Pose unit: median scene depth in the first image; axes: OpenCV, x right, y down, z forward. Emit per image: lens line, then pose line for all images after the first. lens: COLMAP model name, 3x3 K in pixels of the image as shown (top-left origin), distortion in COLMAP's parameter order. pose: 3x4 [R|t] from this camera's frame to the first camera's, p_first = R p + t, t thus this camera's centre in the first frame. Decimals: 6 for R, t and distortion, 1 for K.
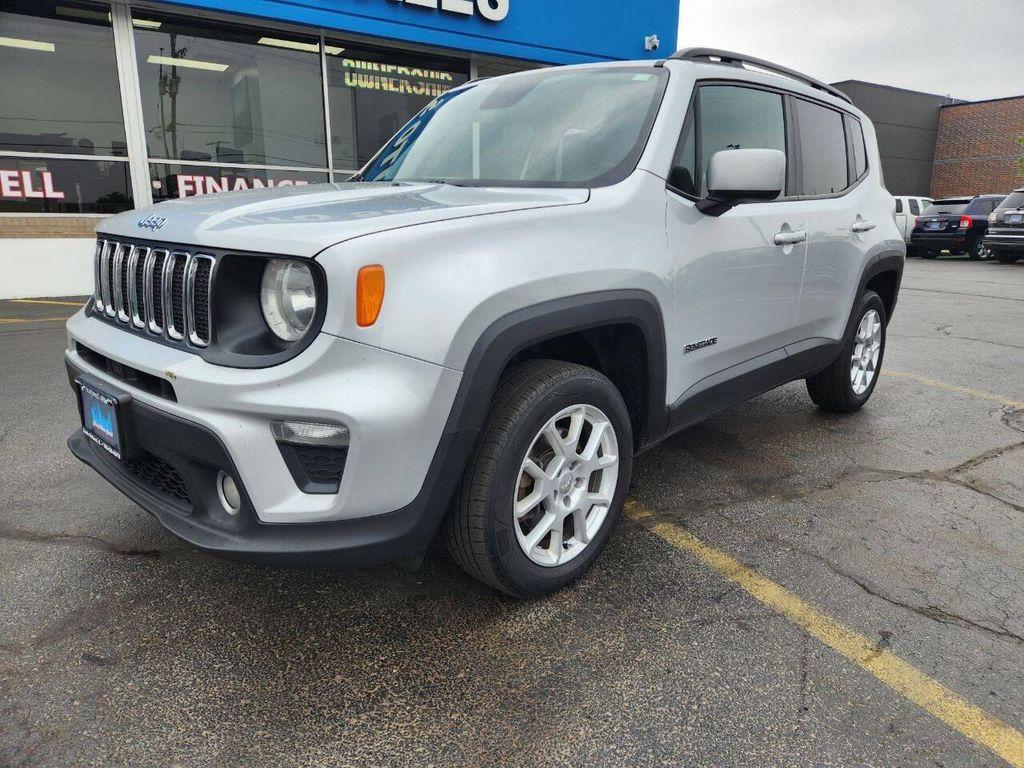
lens RADIAL K [[689.0, 0, 533.8], [0, 689.0, 379.1], [0, 0, 1]] dist [0.062869, -0.053969]
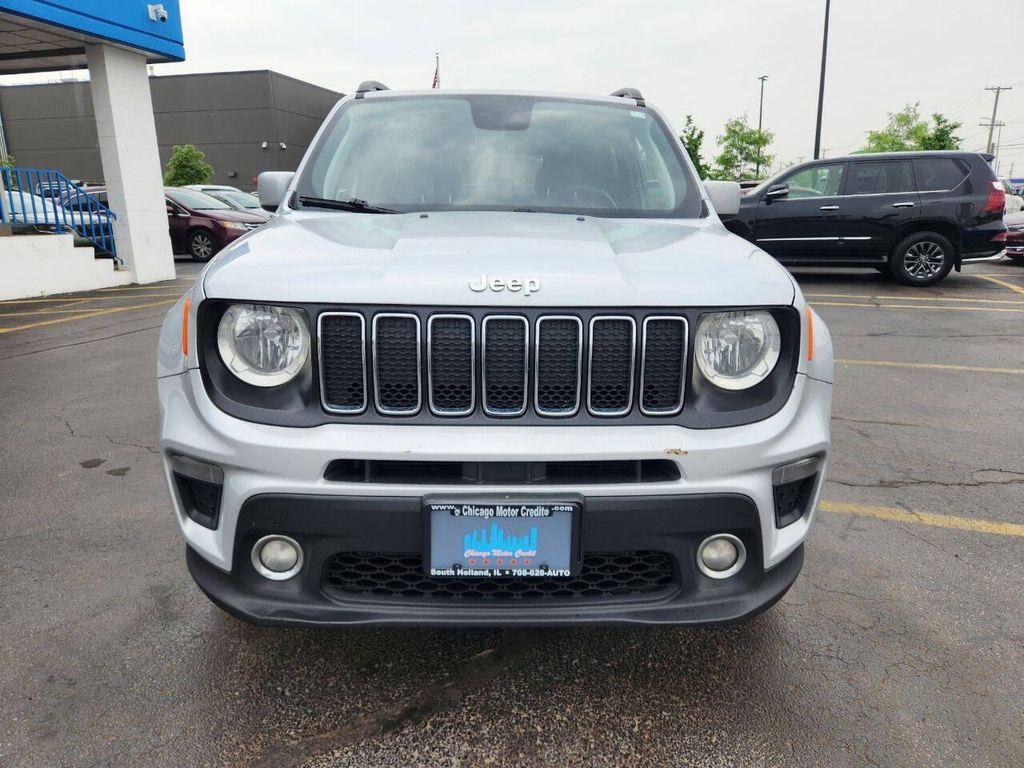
lens RADIAL K [[691.4, 0, 527.7], [0, 691.4, 369.7], [0, 0, 1]] dist [0.061255, -0.054718]
pose [[0.707574, -0.172169, 0.685344, -0.951935], [0.166836, 0.983148, 0.074734, -0.158506], [-0.686662, 0.061460, 0.724374, 0.361562]]
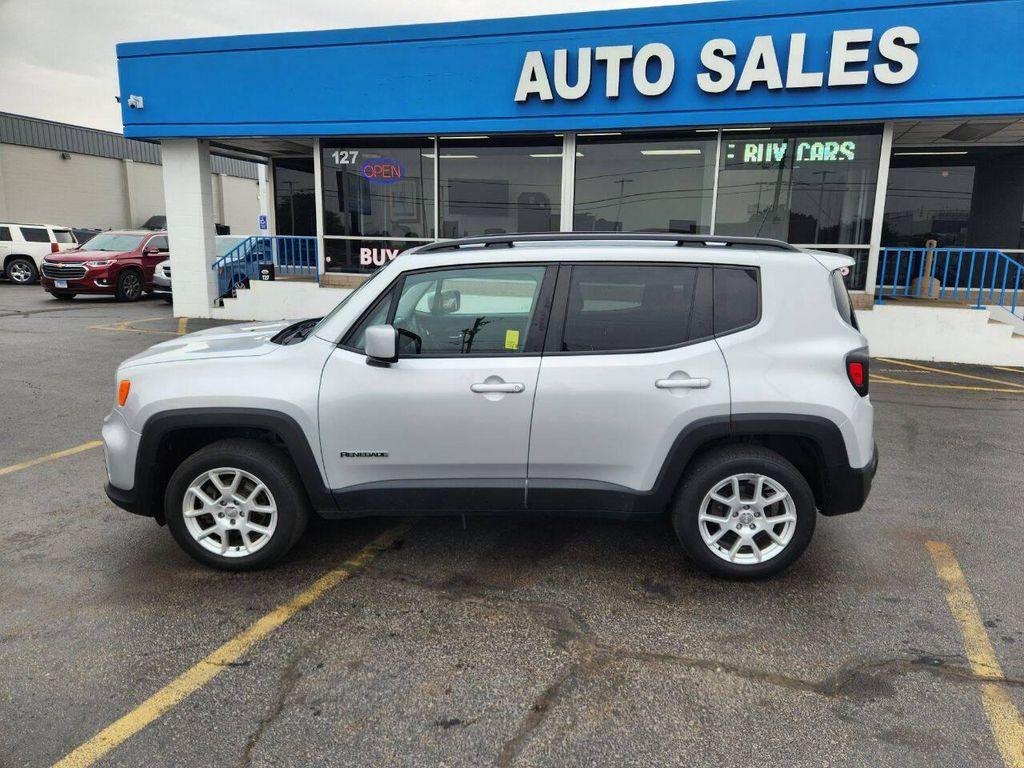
lens RADIAL K [[691.4, 0, 527.7], [0, 691.4, 369.7], [0, 0, 1]] dist [0.061255, -0.054718]
pose [[0.645832, 0.139973, -0.750539, 1.686825], [-0.181089, 0.983082, 0.027516, -0.359920], [0.741692, 0.118143, 0.660253, 0.321265]]
